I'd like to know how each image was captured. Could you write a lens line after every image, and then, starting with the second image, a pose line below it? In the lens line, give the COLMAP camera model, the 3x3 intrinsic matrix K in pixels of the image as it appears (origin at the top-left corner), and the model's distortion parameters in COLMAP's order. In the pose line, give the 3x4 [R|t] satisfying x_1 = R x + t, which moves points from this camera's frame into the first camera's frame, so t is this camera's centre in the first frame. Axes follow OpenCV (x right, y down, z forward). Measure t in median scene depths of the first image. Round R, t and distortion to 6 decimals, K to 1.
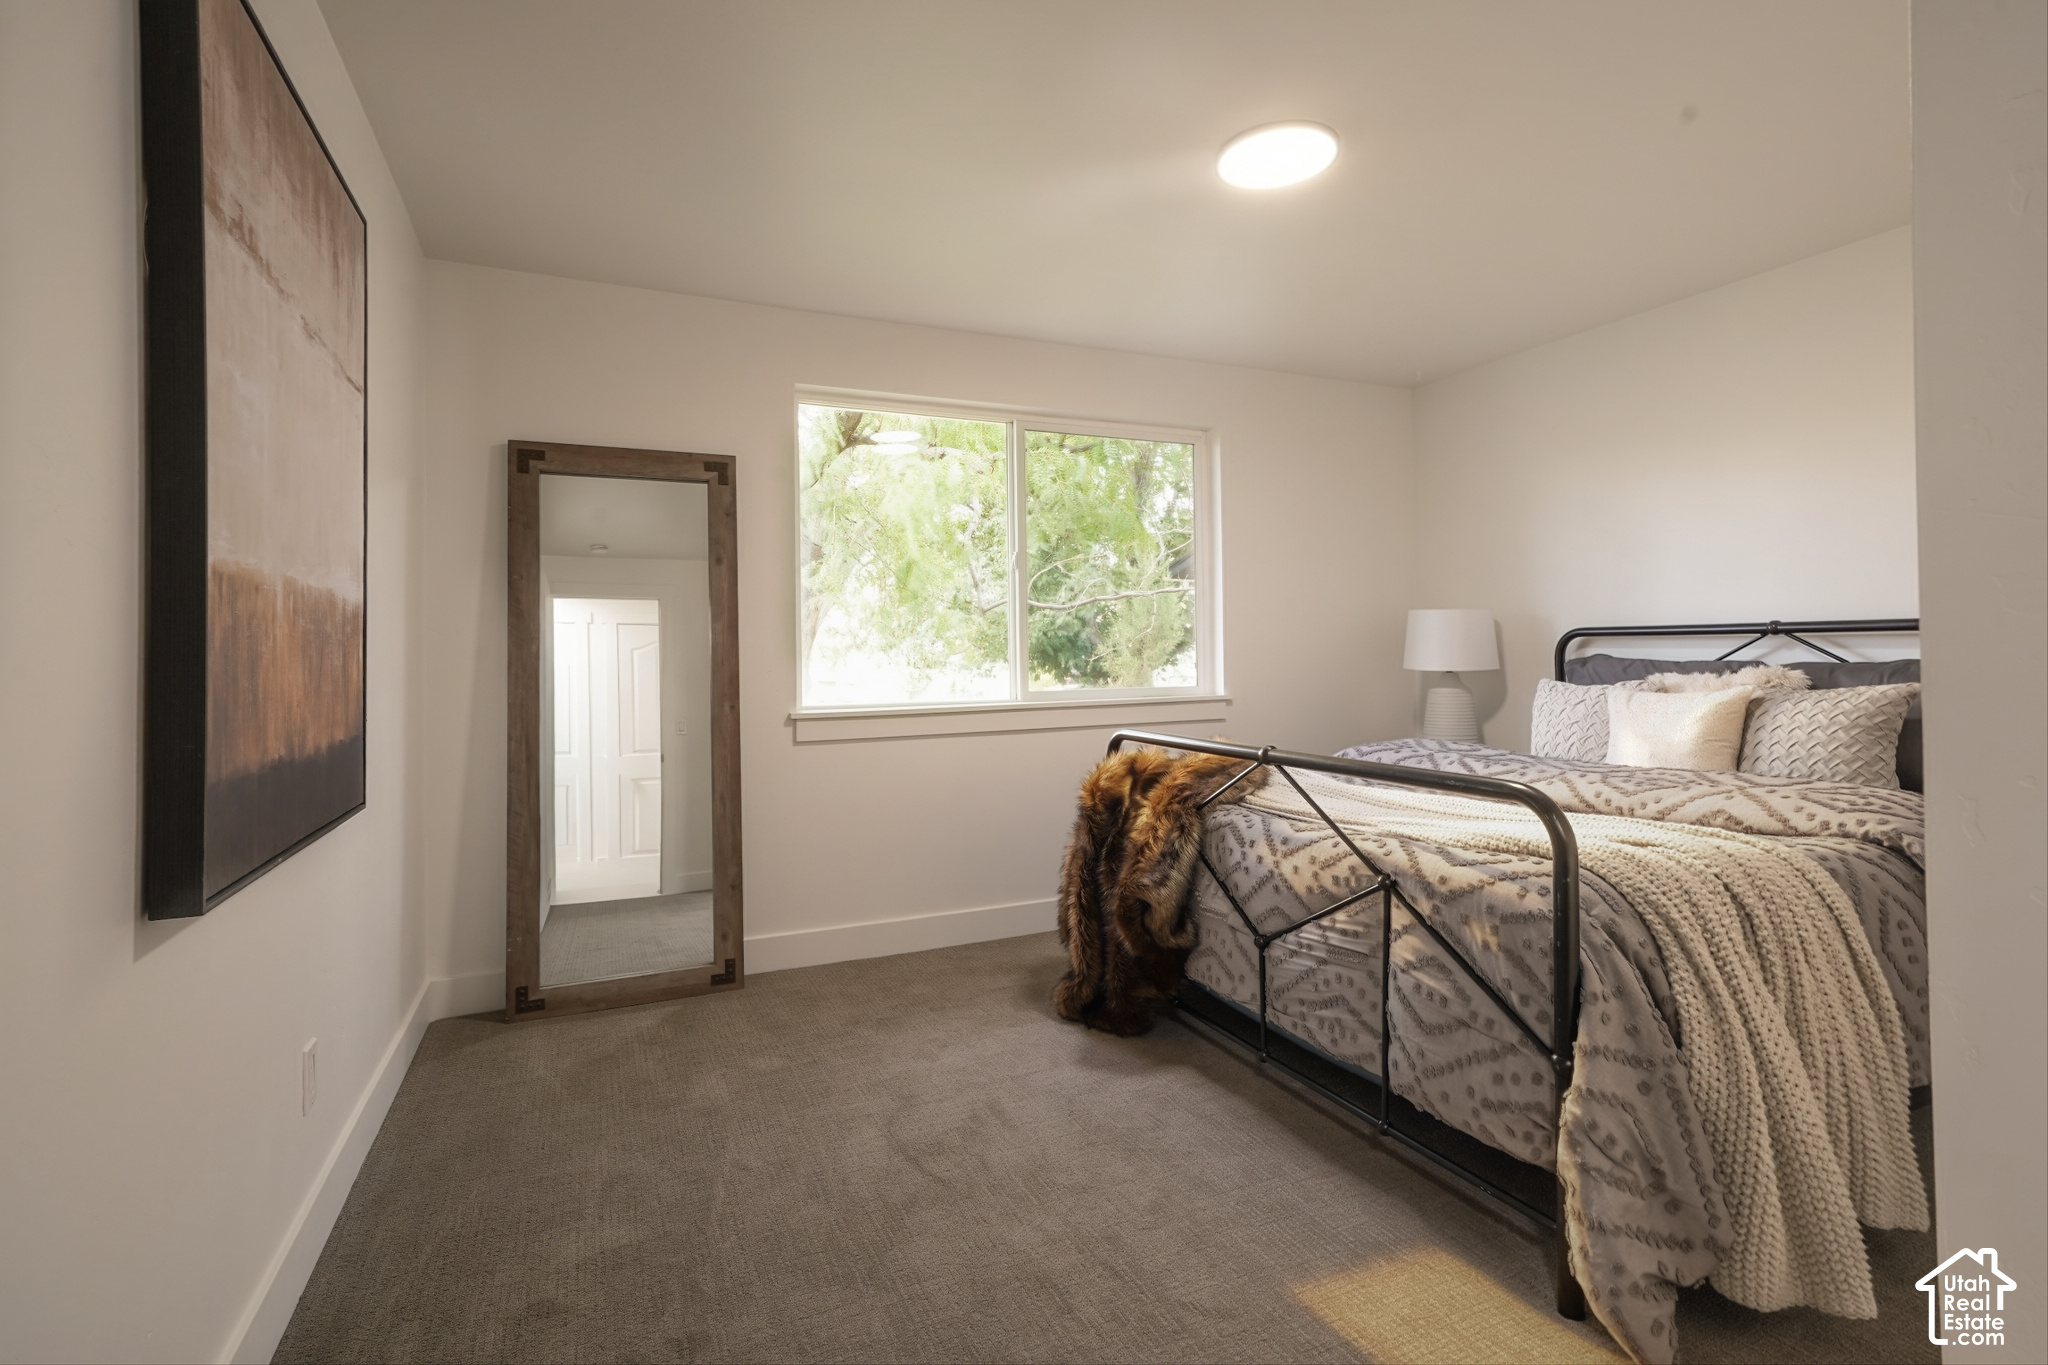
lens RADIAL K [[959.7, 0, 1024.0], [0, 959.7, 682.5], [0, 0, 1]] dist [-0.000500, 0.000117]
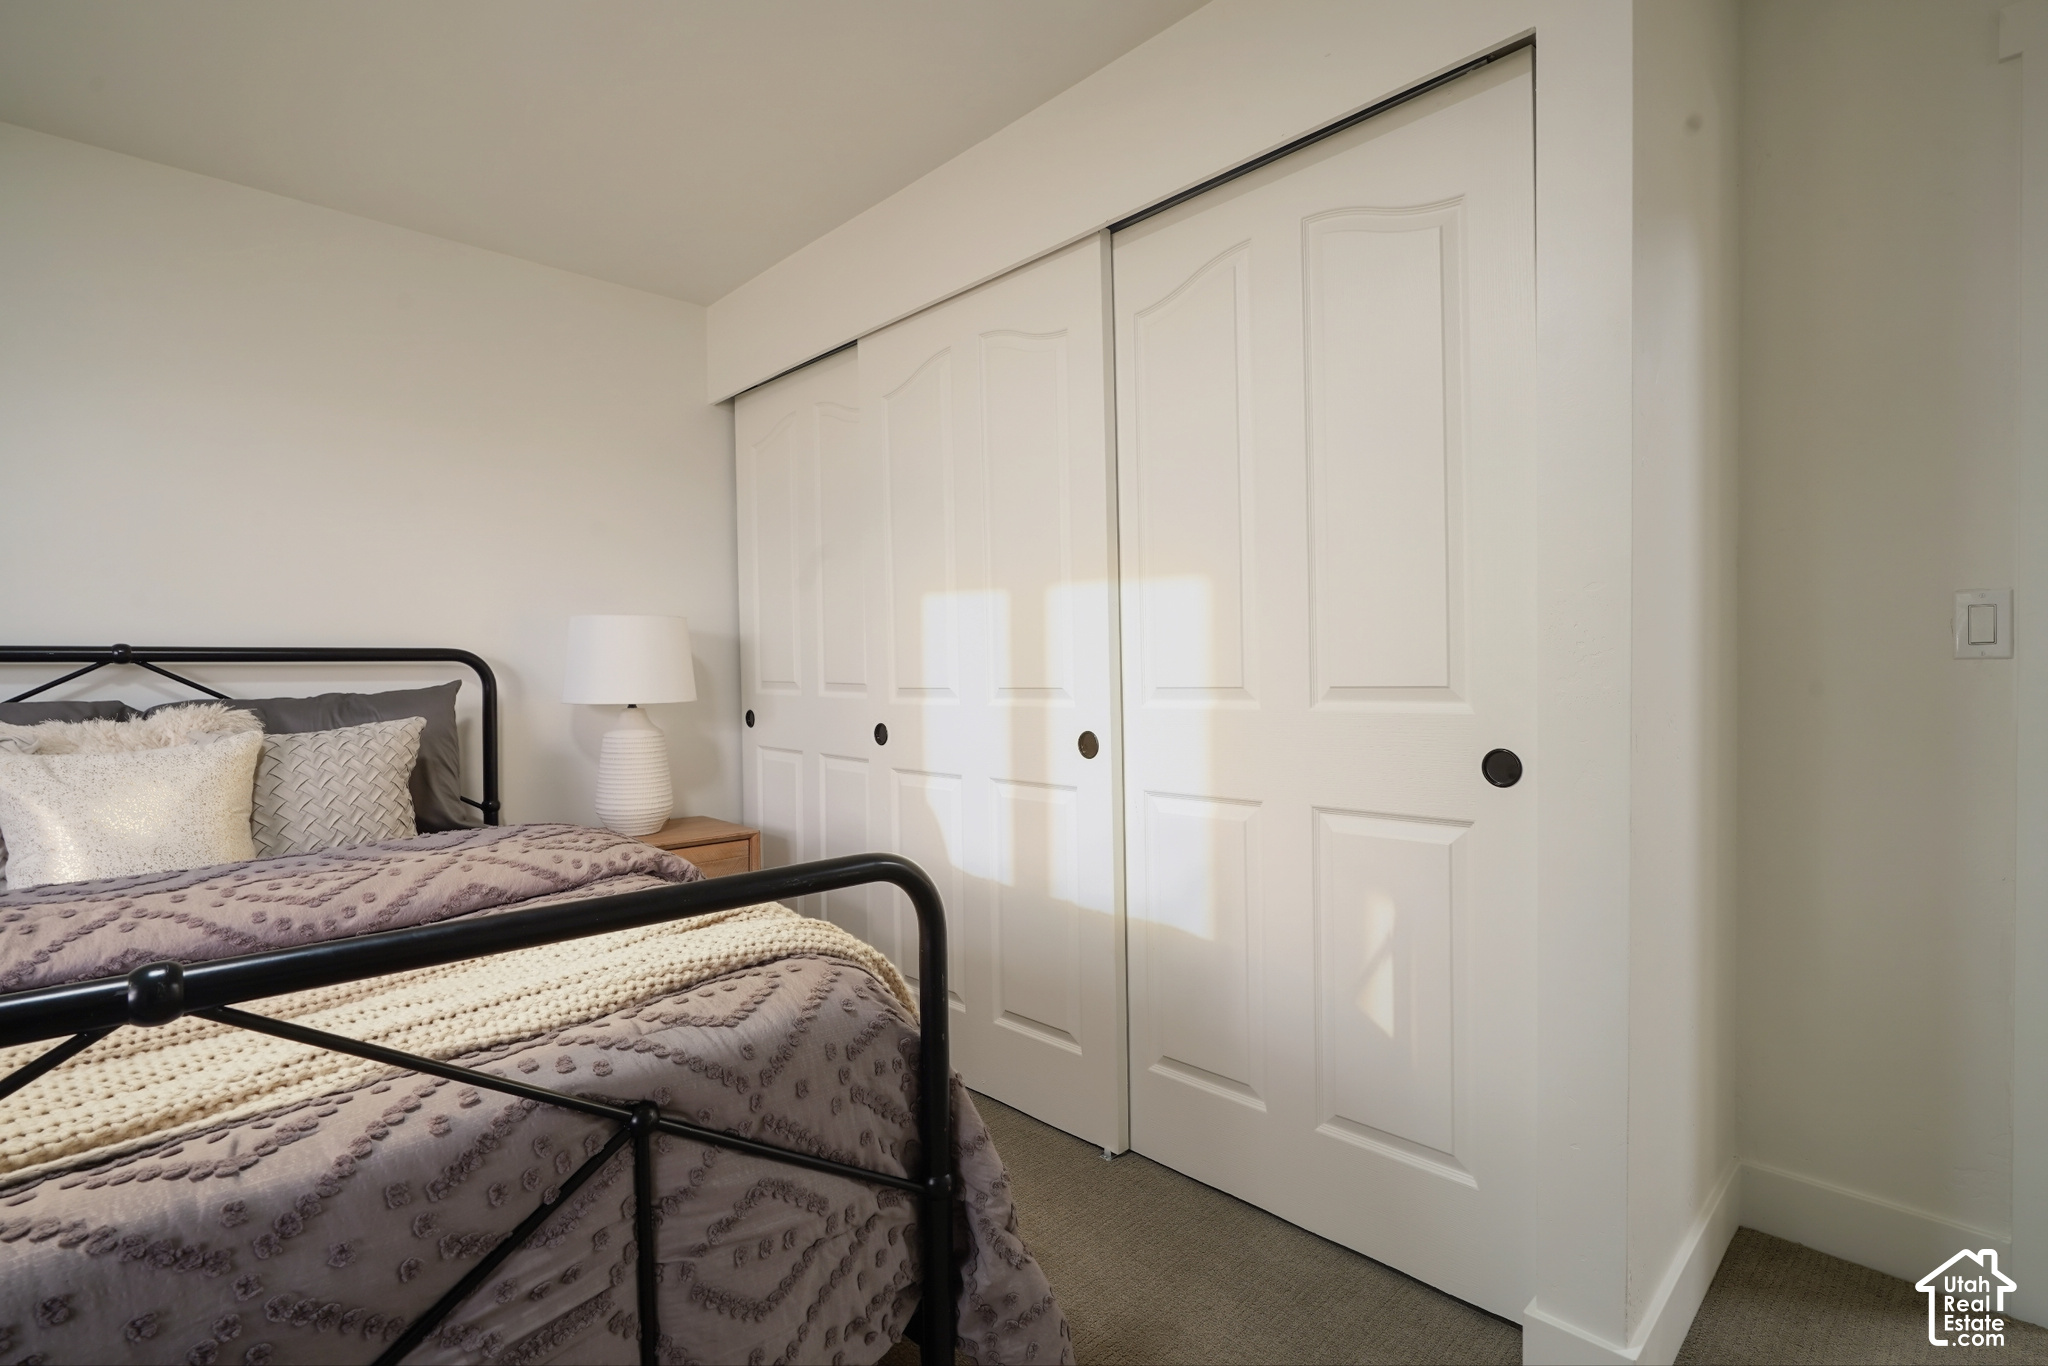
lens RADIAL K [[959.7, 0, 1024.0], [0, 959.7, 683.0], [0, 0, 1]] dist [-0.000500, 0.000117]
pose [[-0.338218, -0.001215, 0.941067, -0.171356], [0.042862, 0.998941, 0.016695, -0.026858], [-0.940091, 0.045983, -0.337808, 0.891662]]
